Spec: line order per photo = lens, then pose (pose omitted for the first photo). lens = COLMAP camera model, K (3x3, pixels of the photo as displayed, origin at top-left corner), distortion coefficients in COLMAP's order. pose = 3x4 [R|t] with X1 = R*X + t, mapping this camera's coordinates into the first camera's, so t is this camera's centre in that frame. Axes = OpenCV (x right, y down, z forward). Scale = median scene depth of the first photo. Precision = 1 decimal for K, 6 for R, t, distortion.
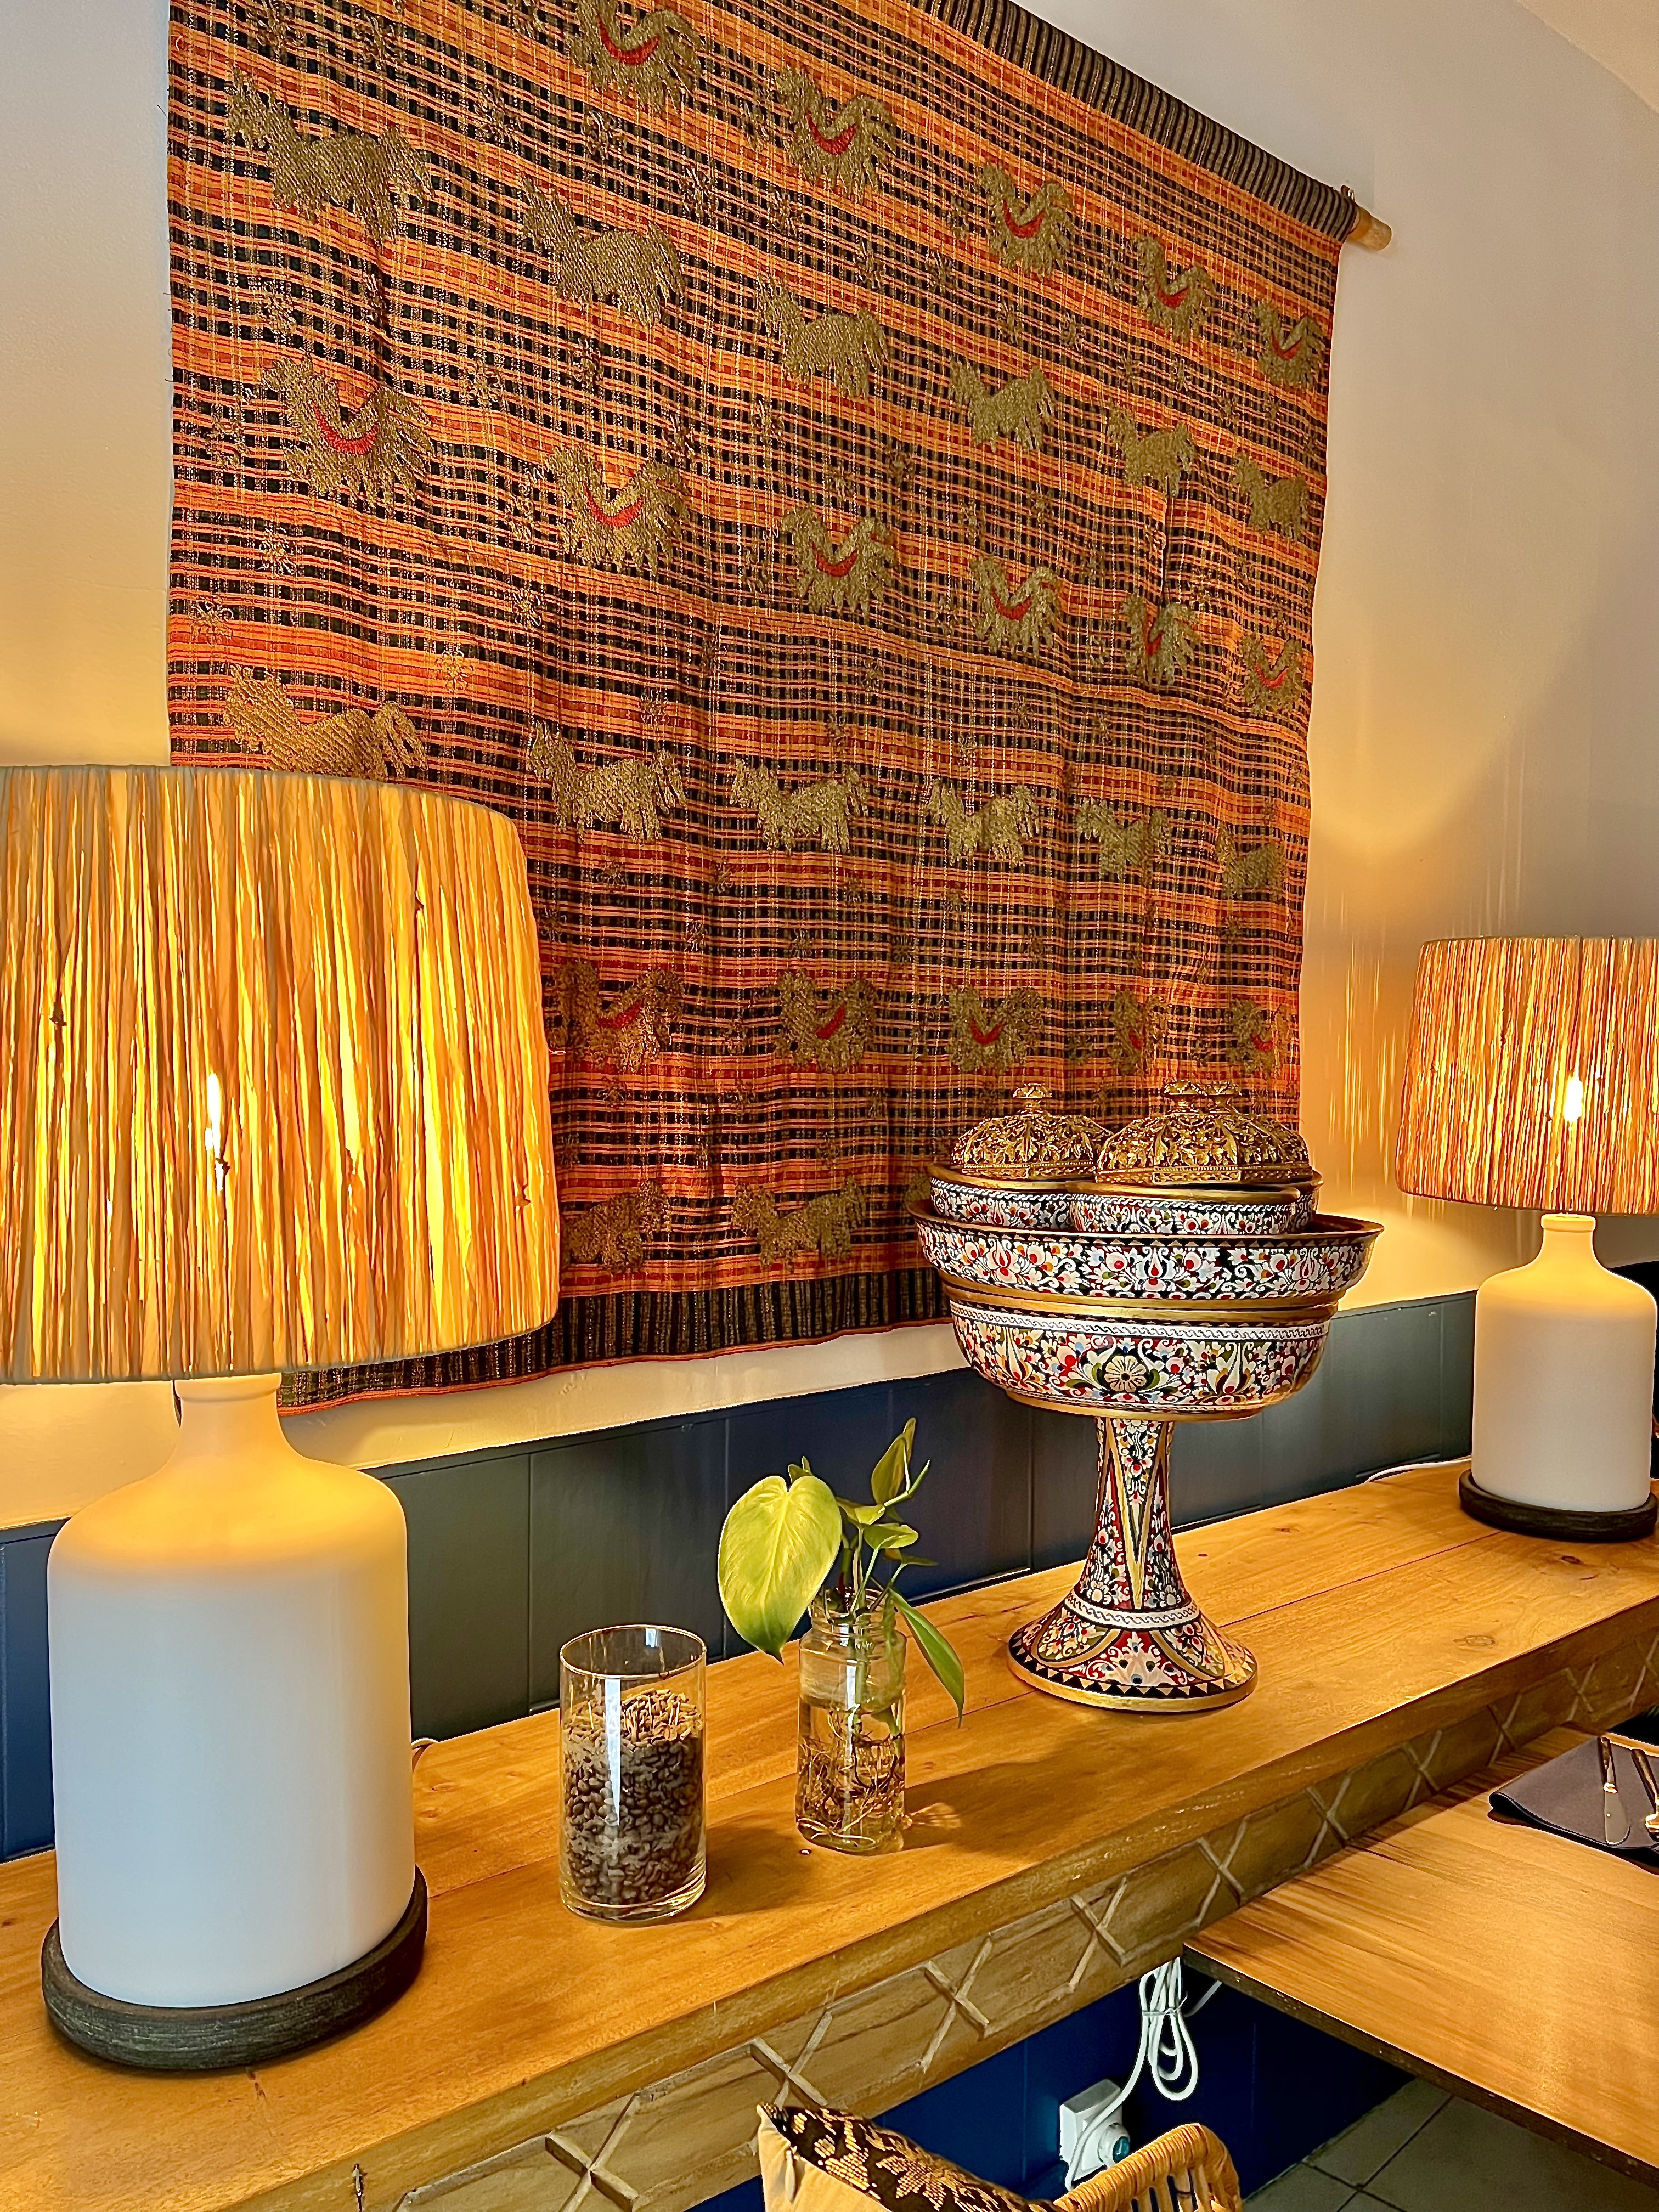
lens RADIAL K [[1651.1, 0, 817.1], [0, 1651.1, 1140.2], [0, 0, 1]] dist [0.073161, -0.069892]
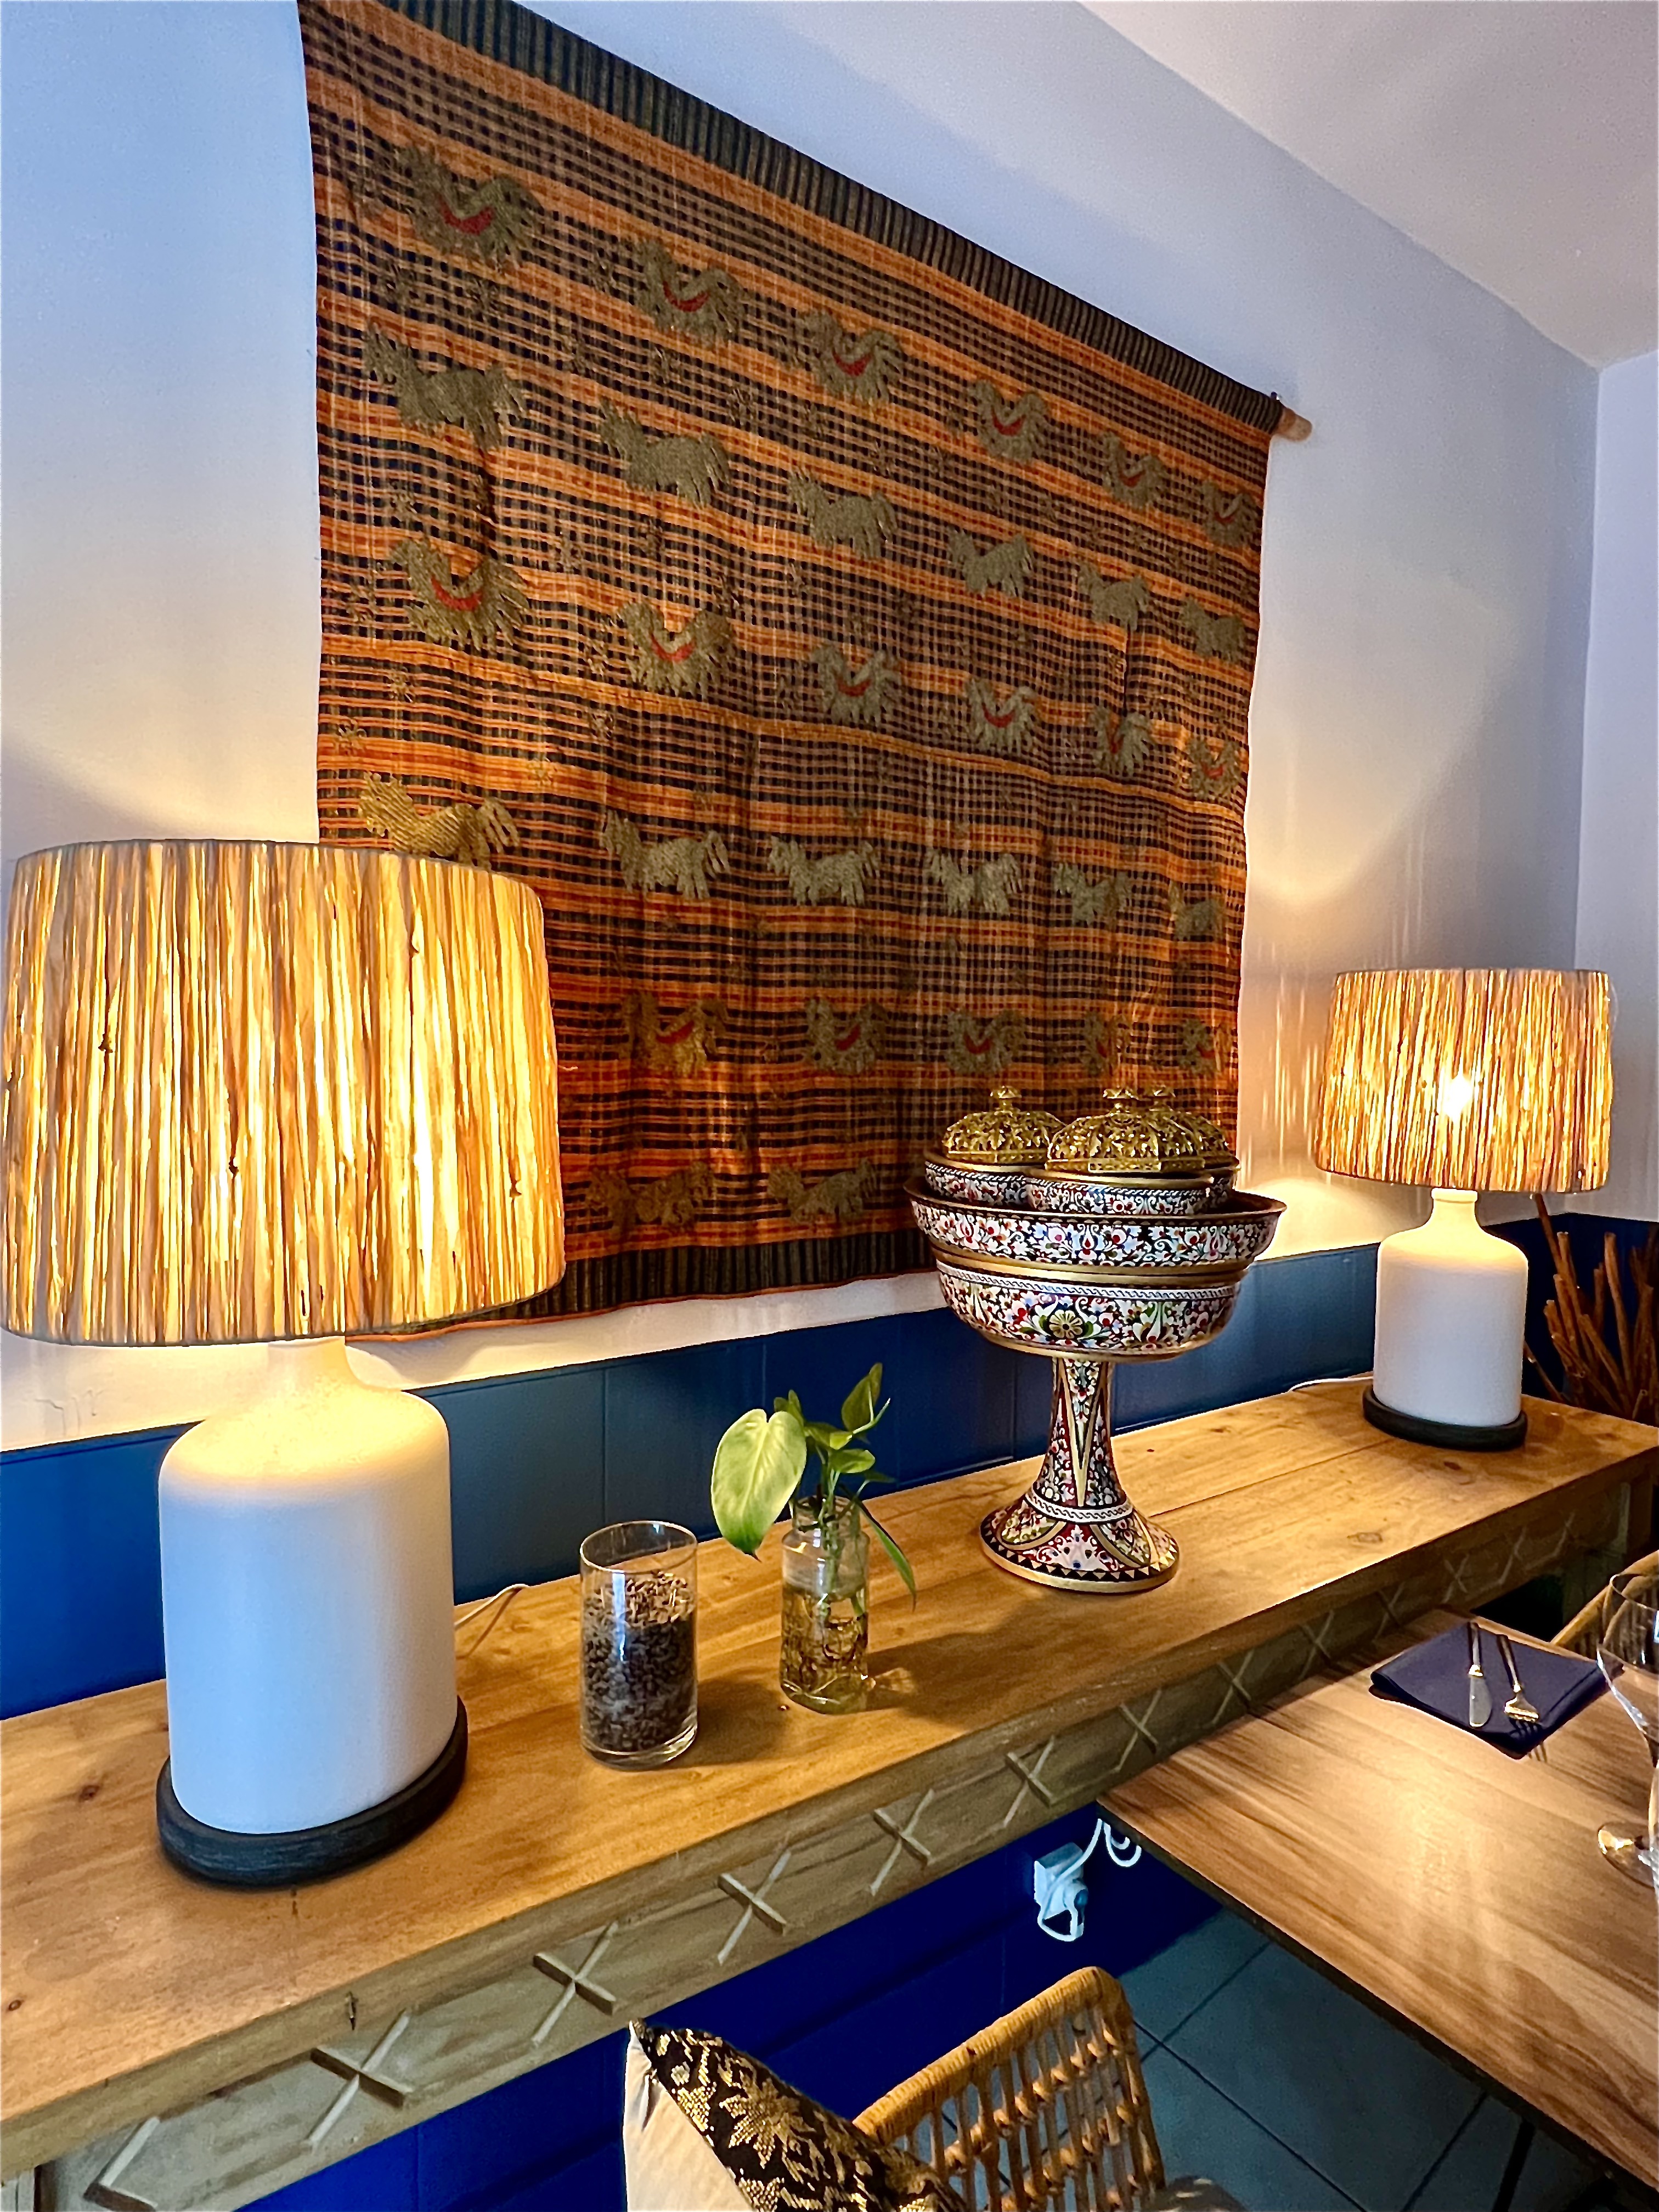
lens RADIAL K [[1118.3, 0, 796.8], [0, 1118.3, 1107.1], [0, 0, 1]] dist [0.007866, -0.003050]
pose [[0.992470, 0.007177, -0.122278, 0.082045], [-0.007290, 0.999973, -0.000476, -0.017813], [0.122272, 0.001364, 0.992496, 0.136709]]
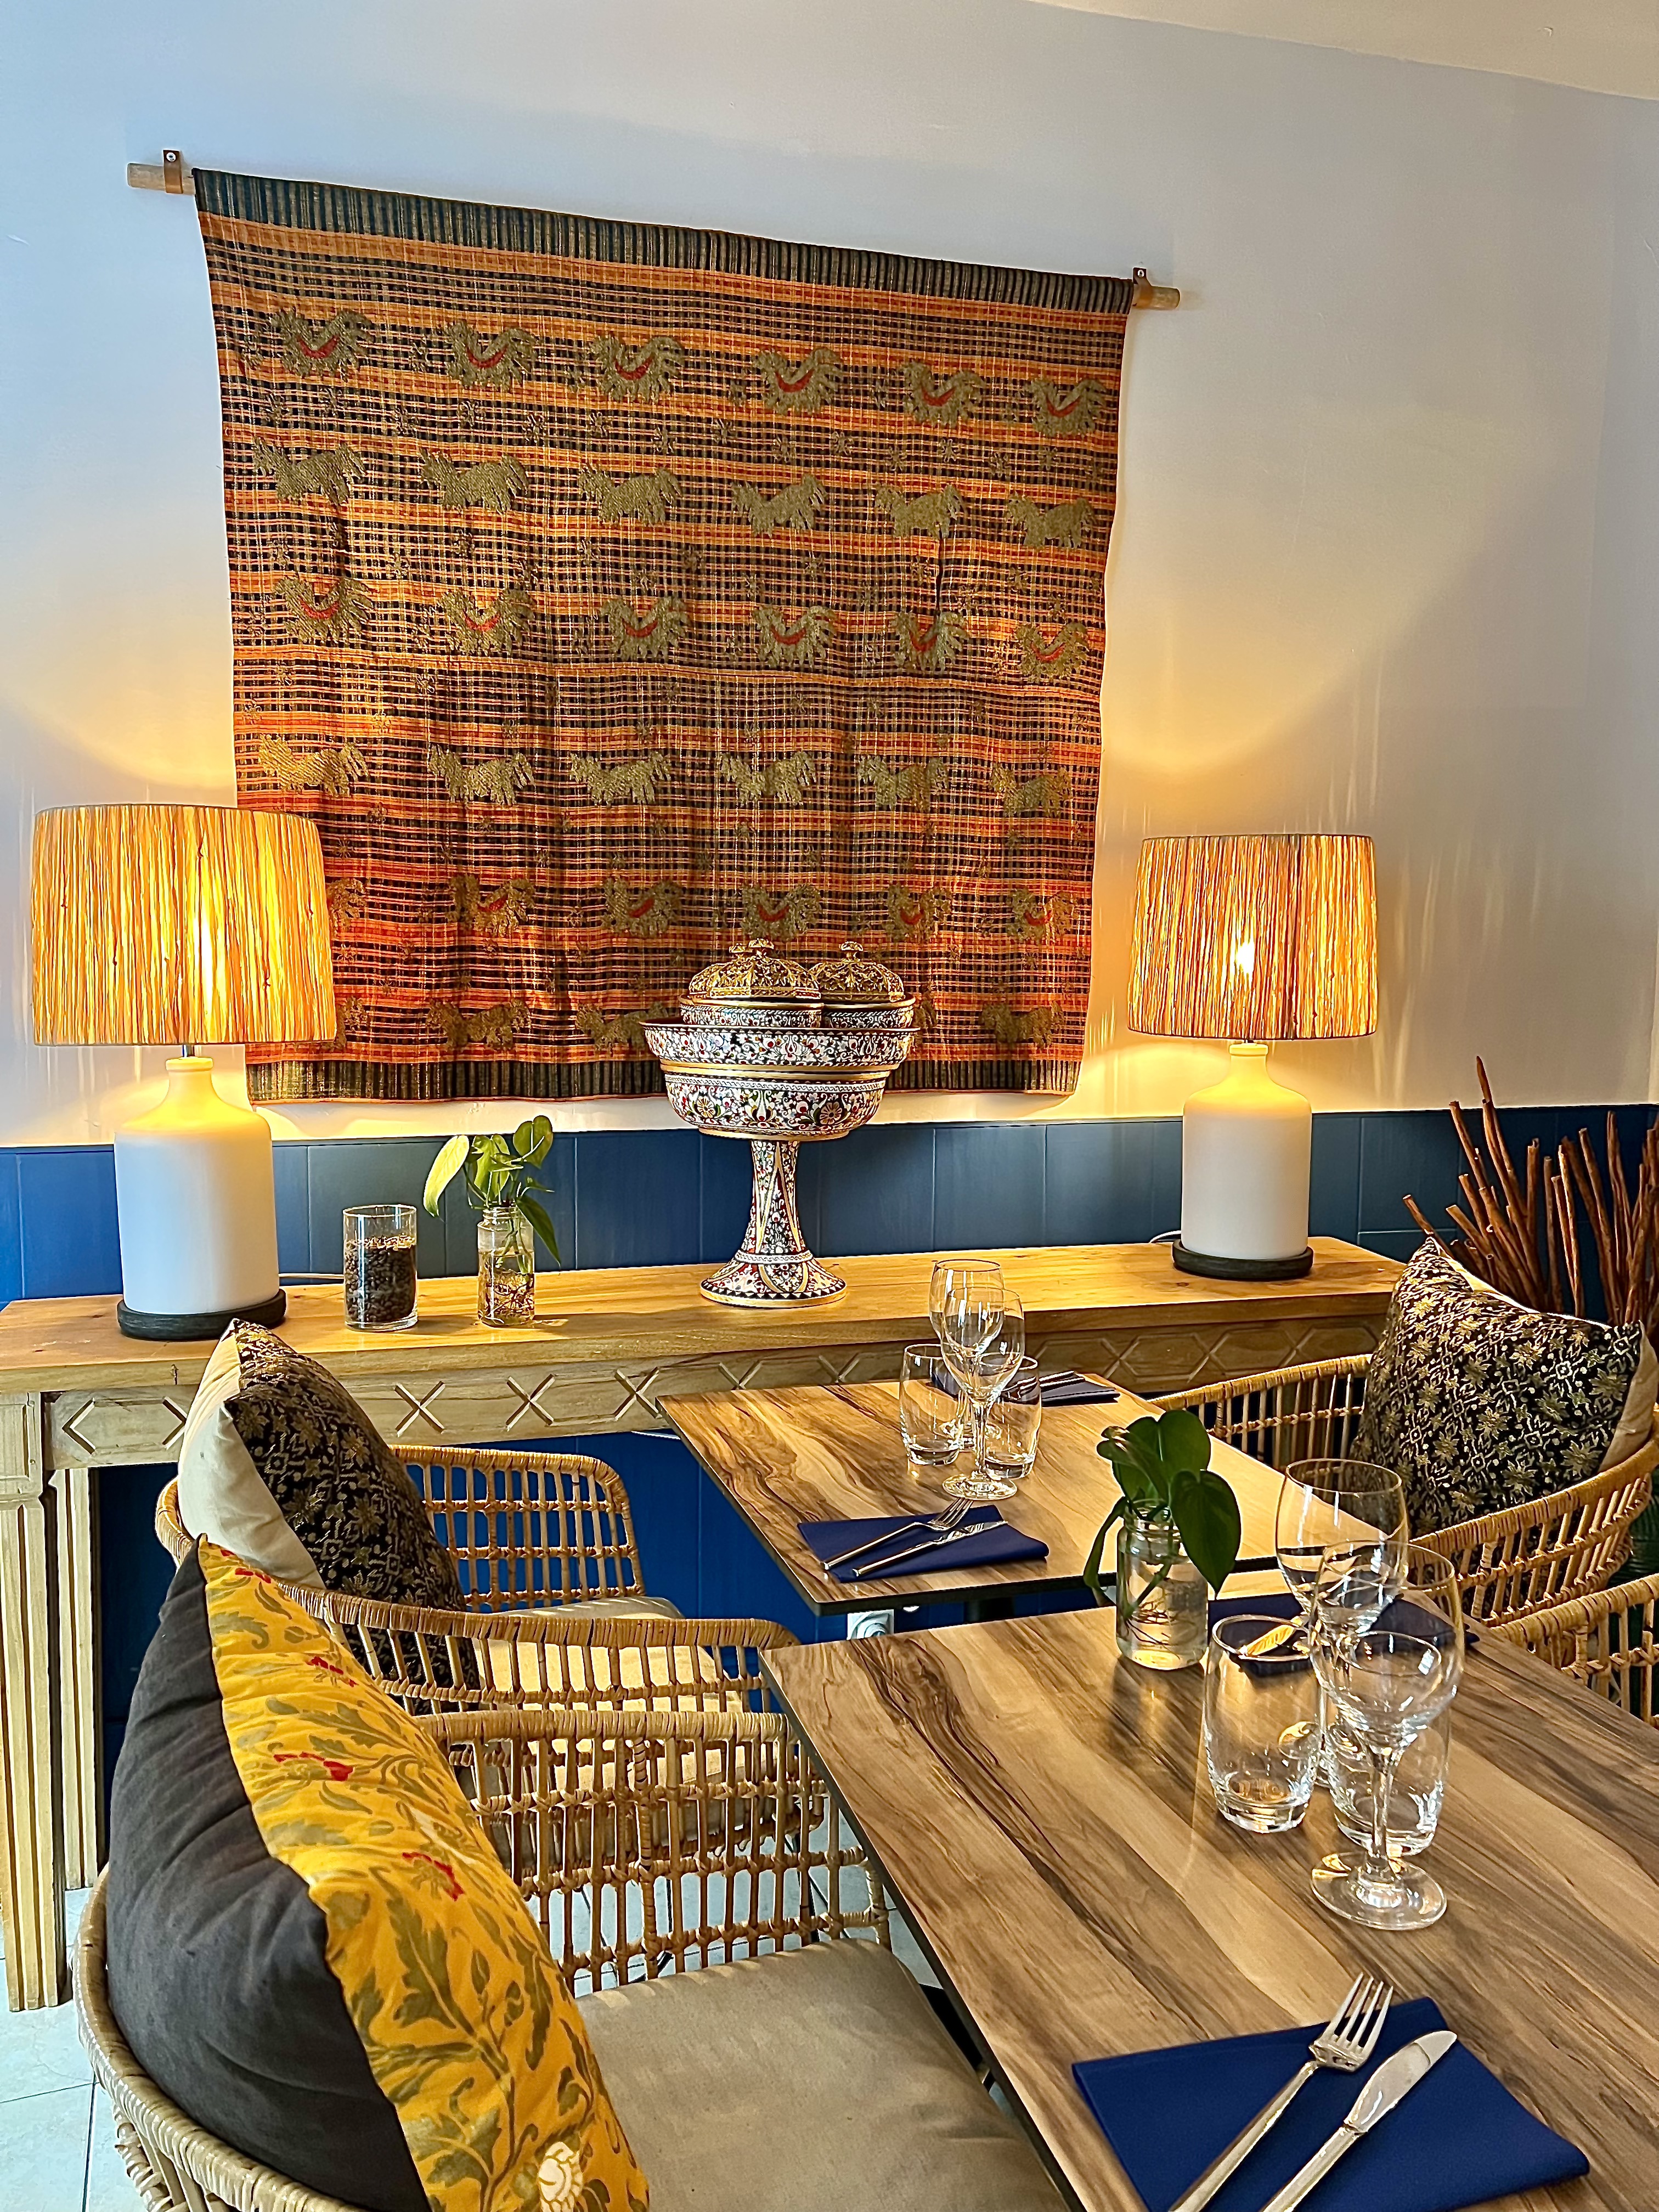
lens RADIAL K [[1651.1, 0, 805.9], [0, 1651.1, 1161.0], [0, 0, 1]] dist [0.073161, -0.069892]
pose [[0.905142, 0.047125, -0.422490, 0.951519], [-0.018076, 0.997204, 0.072502, 0.064687], [0.424725, -0.057988, 0.903463, -0.496378]]
